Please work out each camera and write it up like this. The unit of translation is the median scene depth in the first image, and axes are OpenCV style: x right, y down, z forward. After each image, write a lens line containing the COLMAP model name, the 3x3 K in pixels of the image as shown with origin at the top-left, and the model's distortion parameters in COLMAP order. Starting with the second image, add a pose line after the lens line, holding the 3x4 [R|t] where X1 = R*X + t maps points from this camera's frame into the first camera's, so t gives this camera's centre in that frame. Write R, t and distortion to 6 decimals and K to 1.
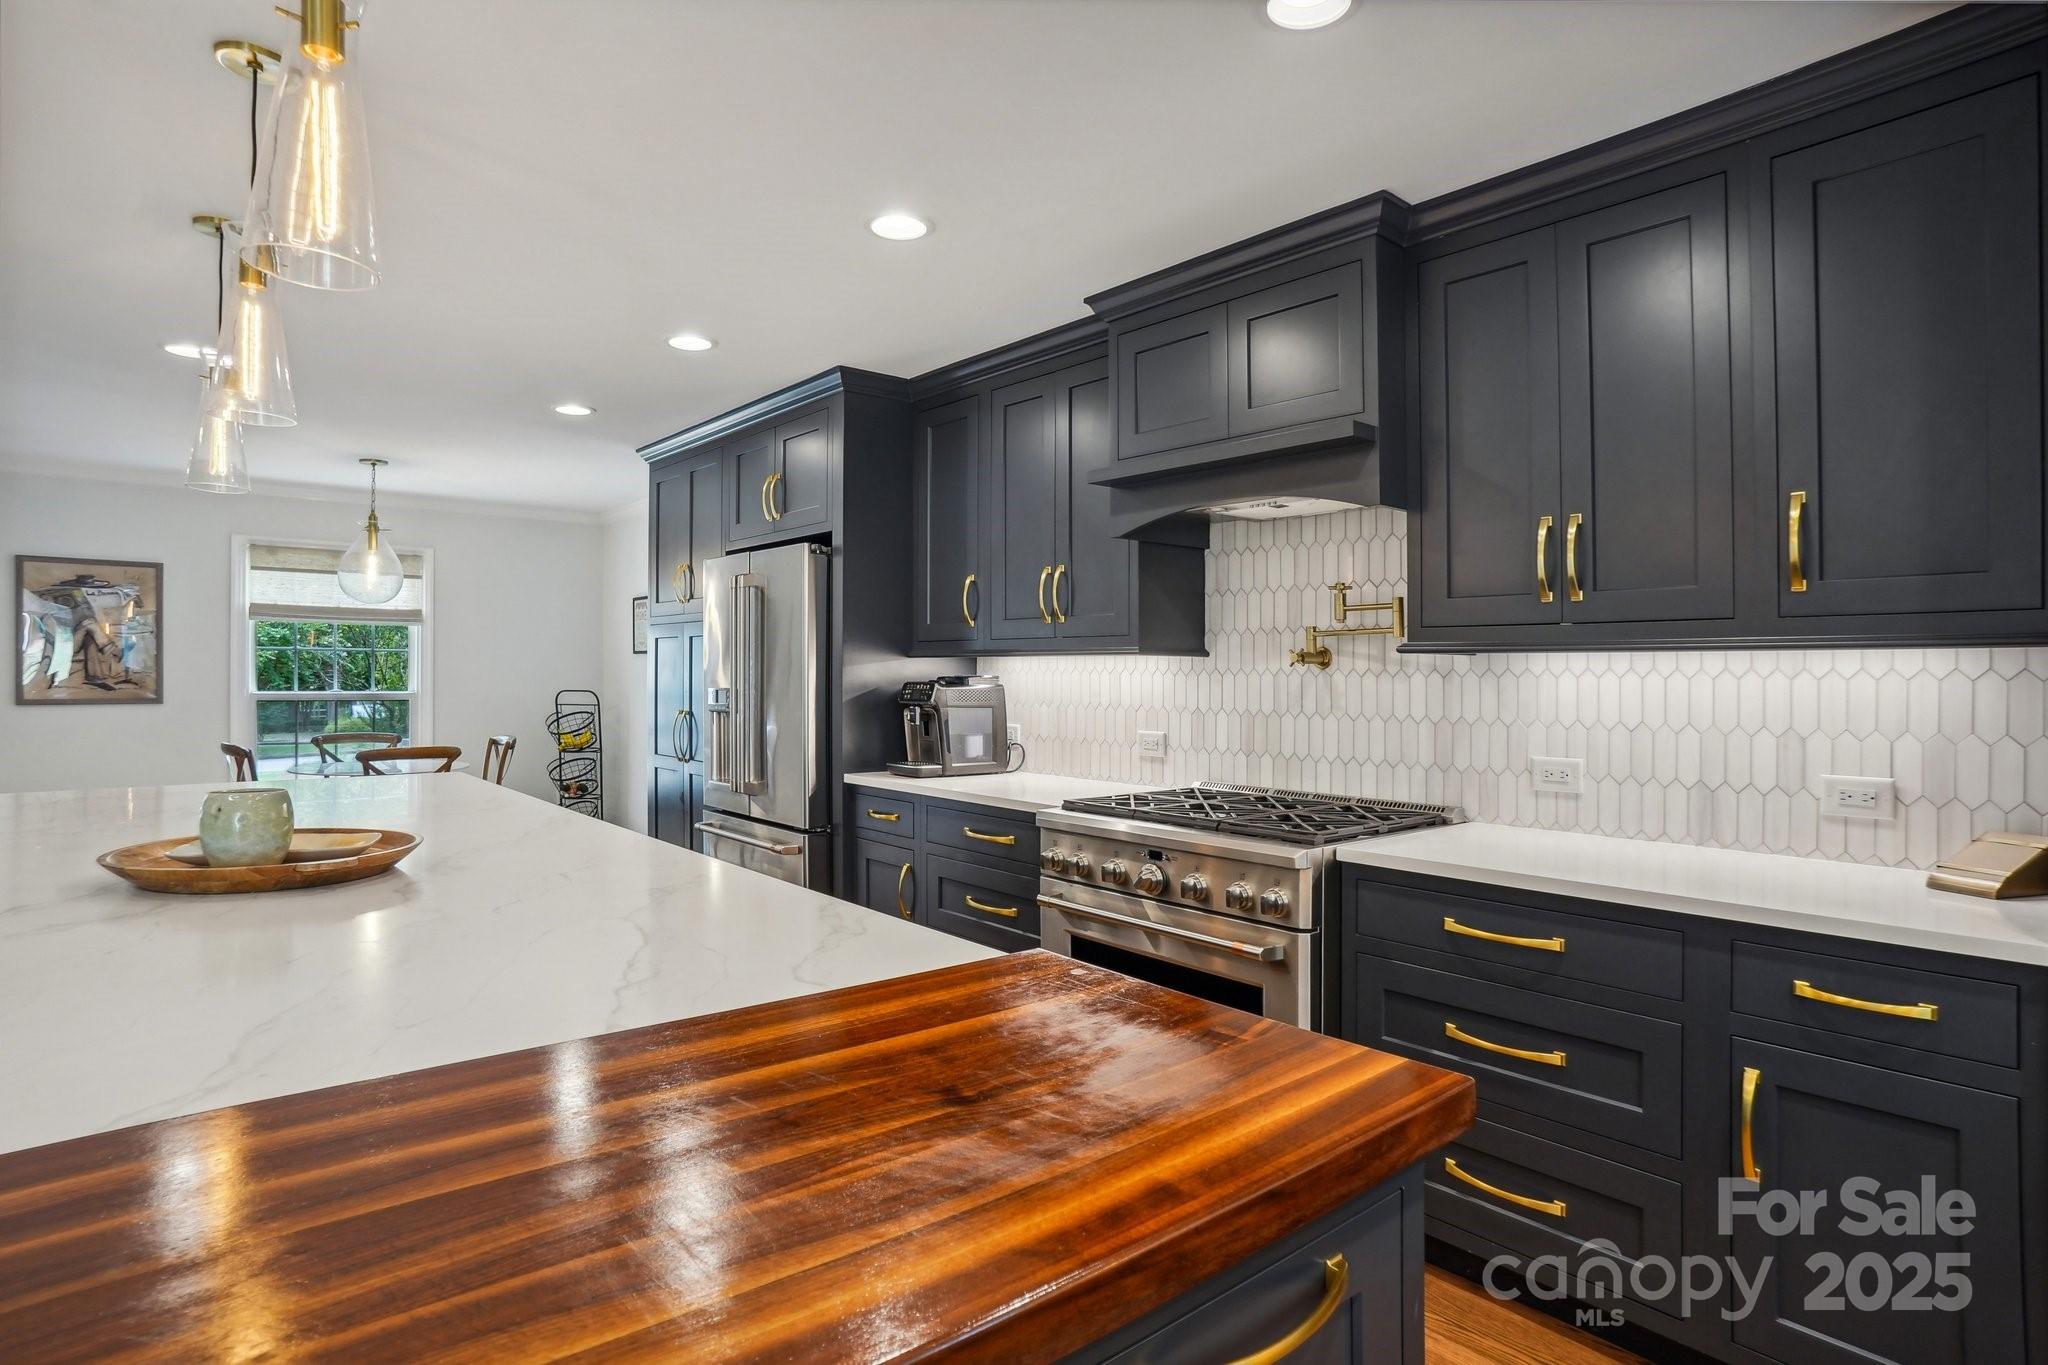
lens RADIAL K [[1088.5, 0, 1015.2], [0, 1088.5, 627.2], [0, 0, 1]] dist [-0.072531, 0.036871]
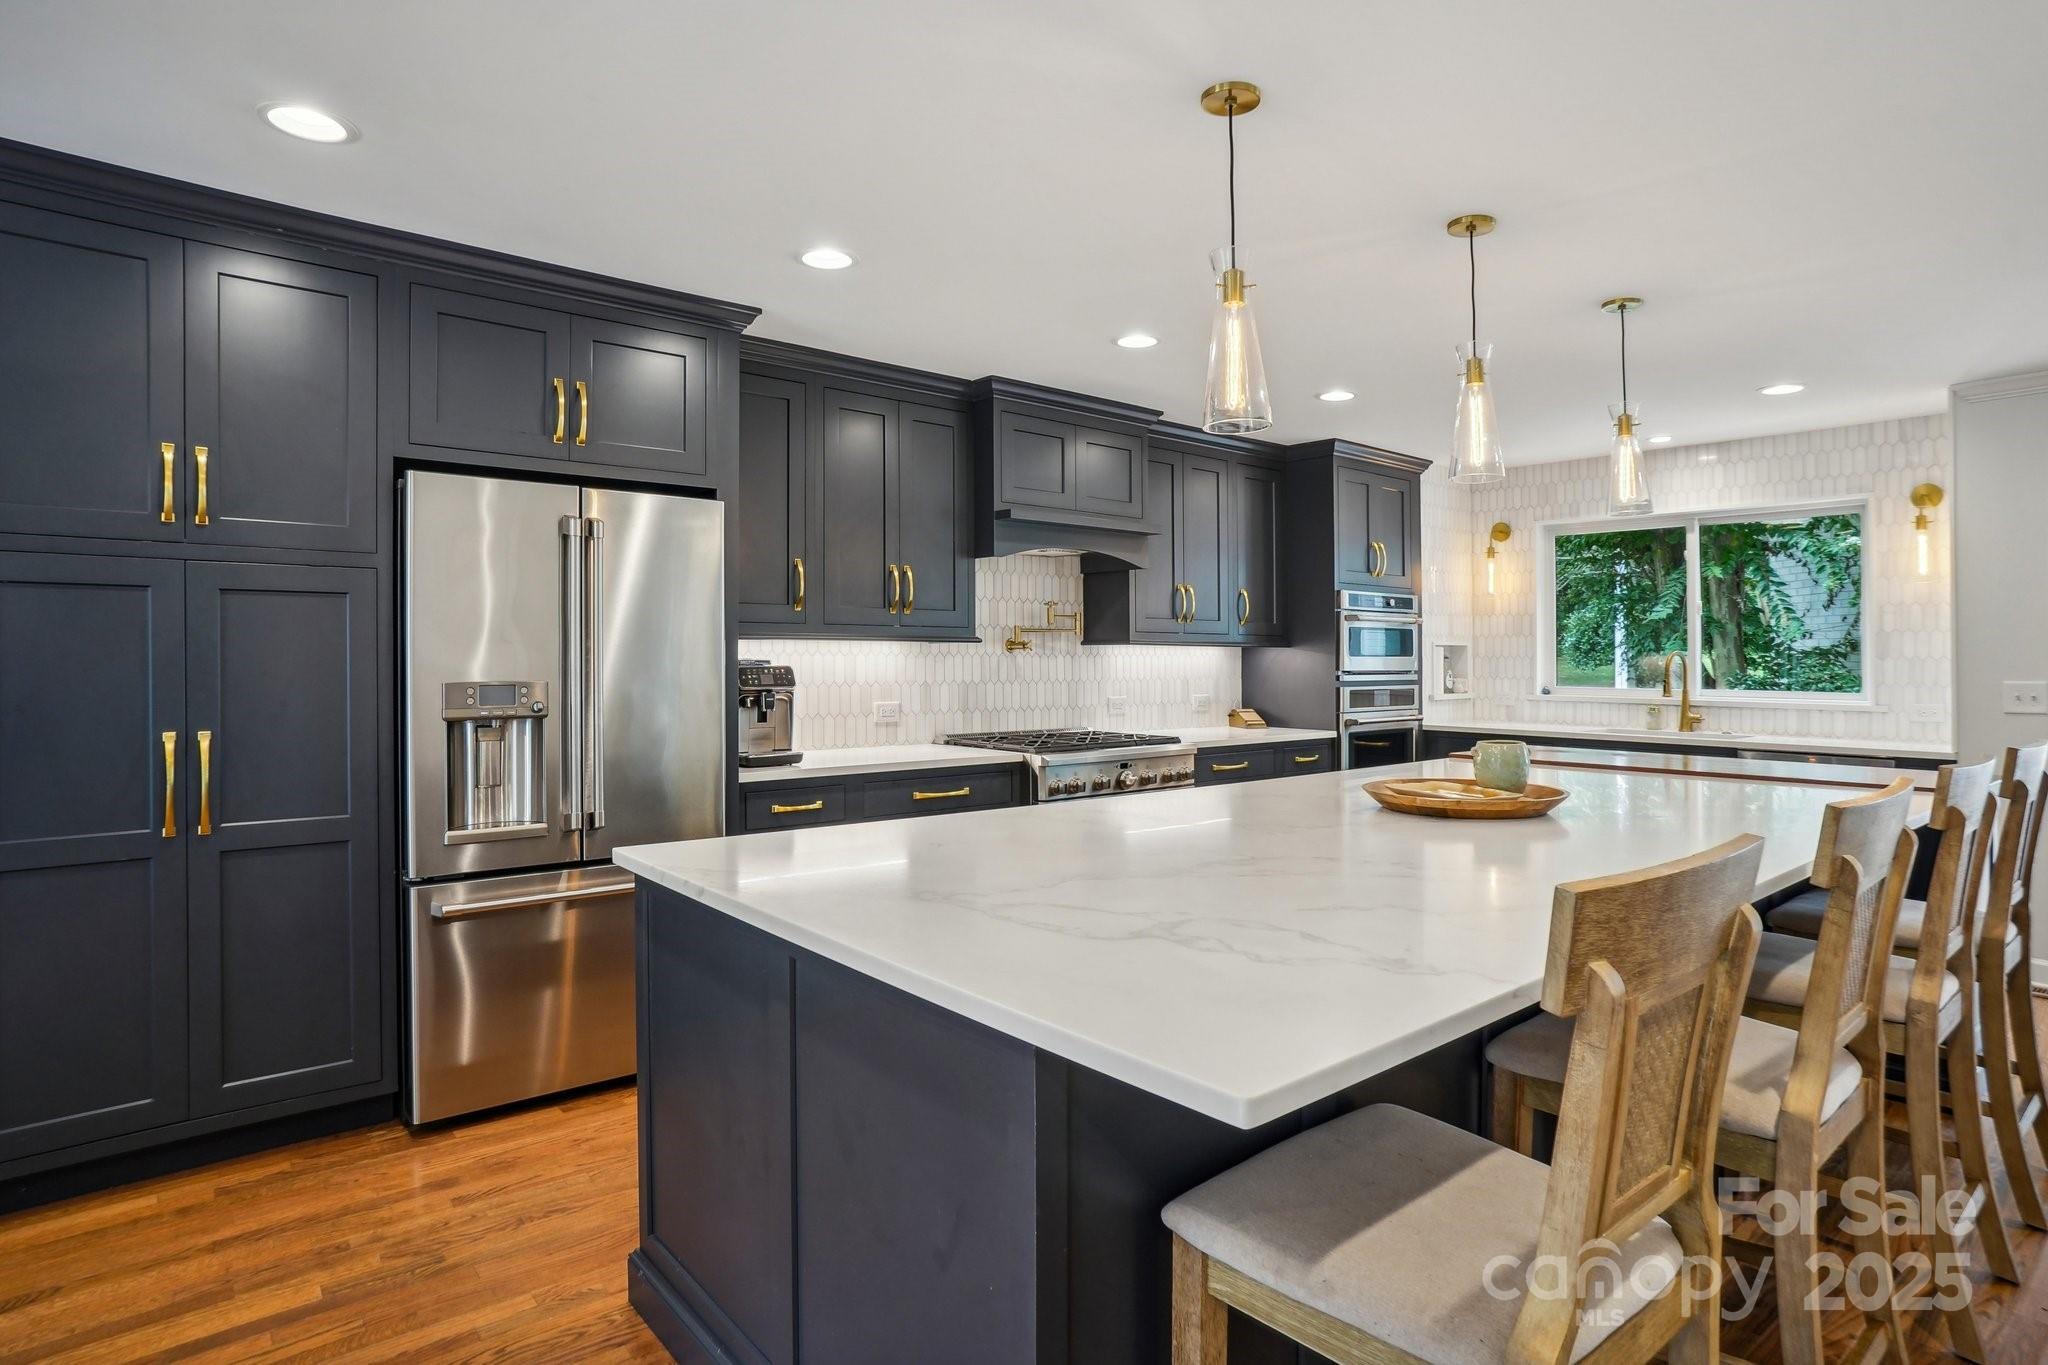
lens RADIAL K [[1080.7, 0, 963.7], [0, 1080.7, 640.3], [0, 0, 1]] dist [-0.006436, -0.000493]
pose [[0.044288, 0.003709, 0.999012, -1.334430], [-0.045463, 0.998965, -0.001694, 0.027539], [-0.997984, -0.045344, 0.044411, 1.030382]]
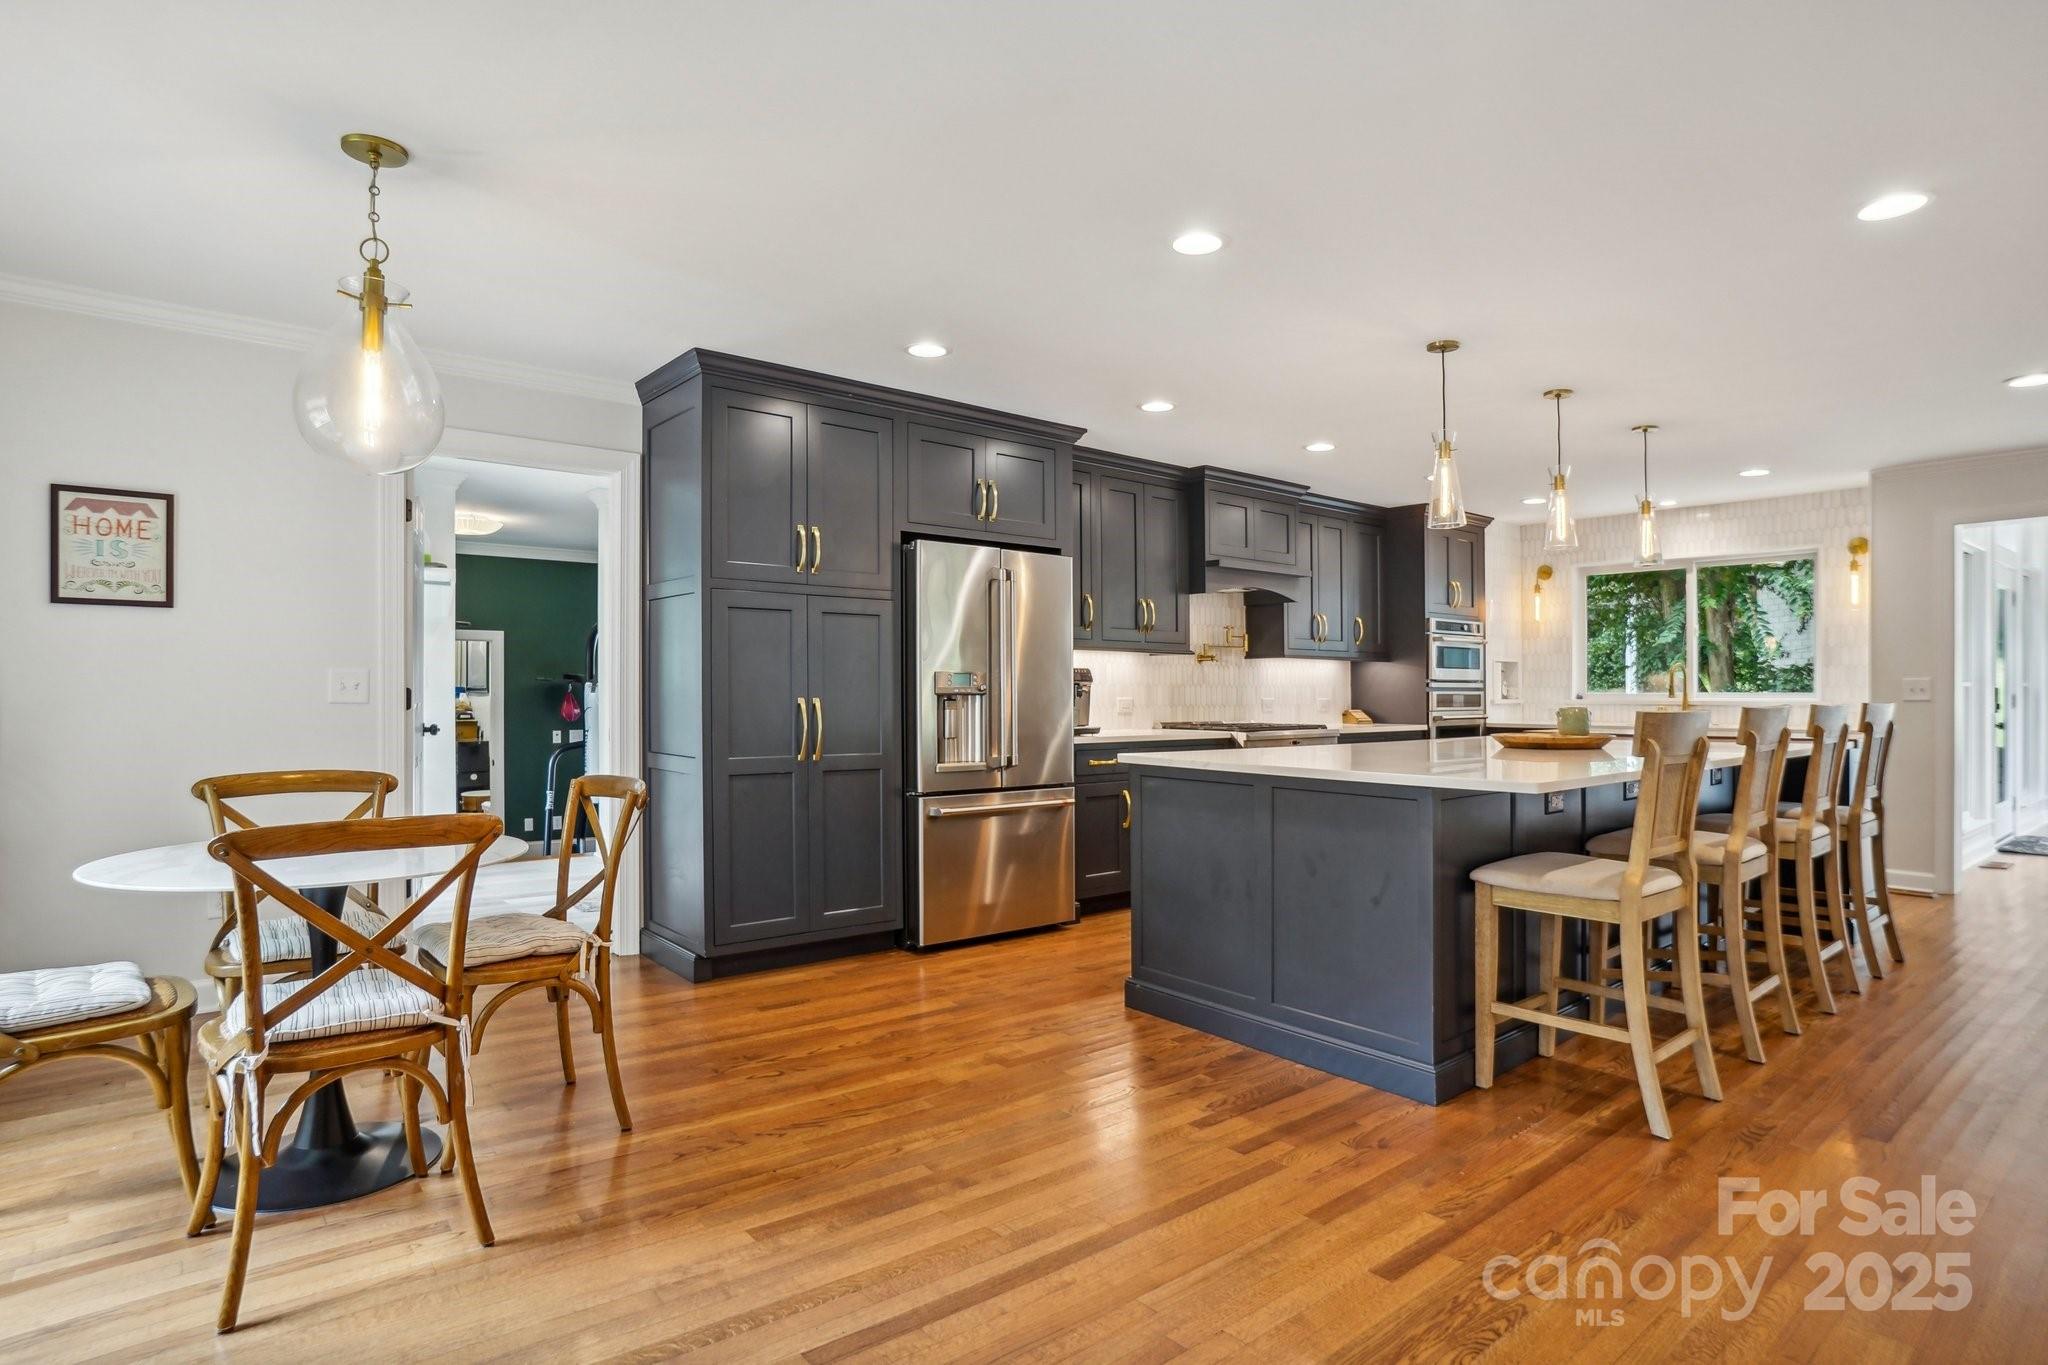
lens RADIAL K [[1087.1, 0, 1024.0], [0, 1087.1, 682.5], [0, 0, 1]] dist [-0.001291, -0.000448]
pose [[0.003115, -0.004177, 0.999986, -1.933493], [-0.040638, 0.999165, 0.004301, 0.083730], [-0.999169, -0.040651, 0.002943, 1.386002]]
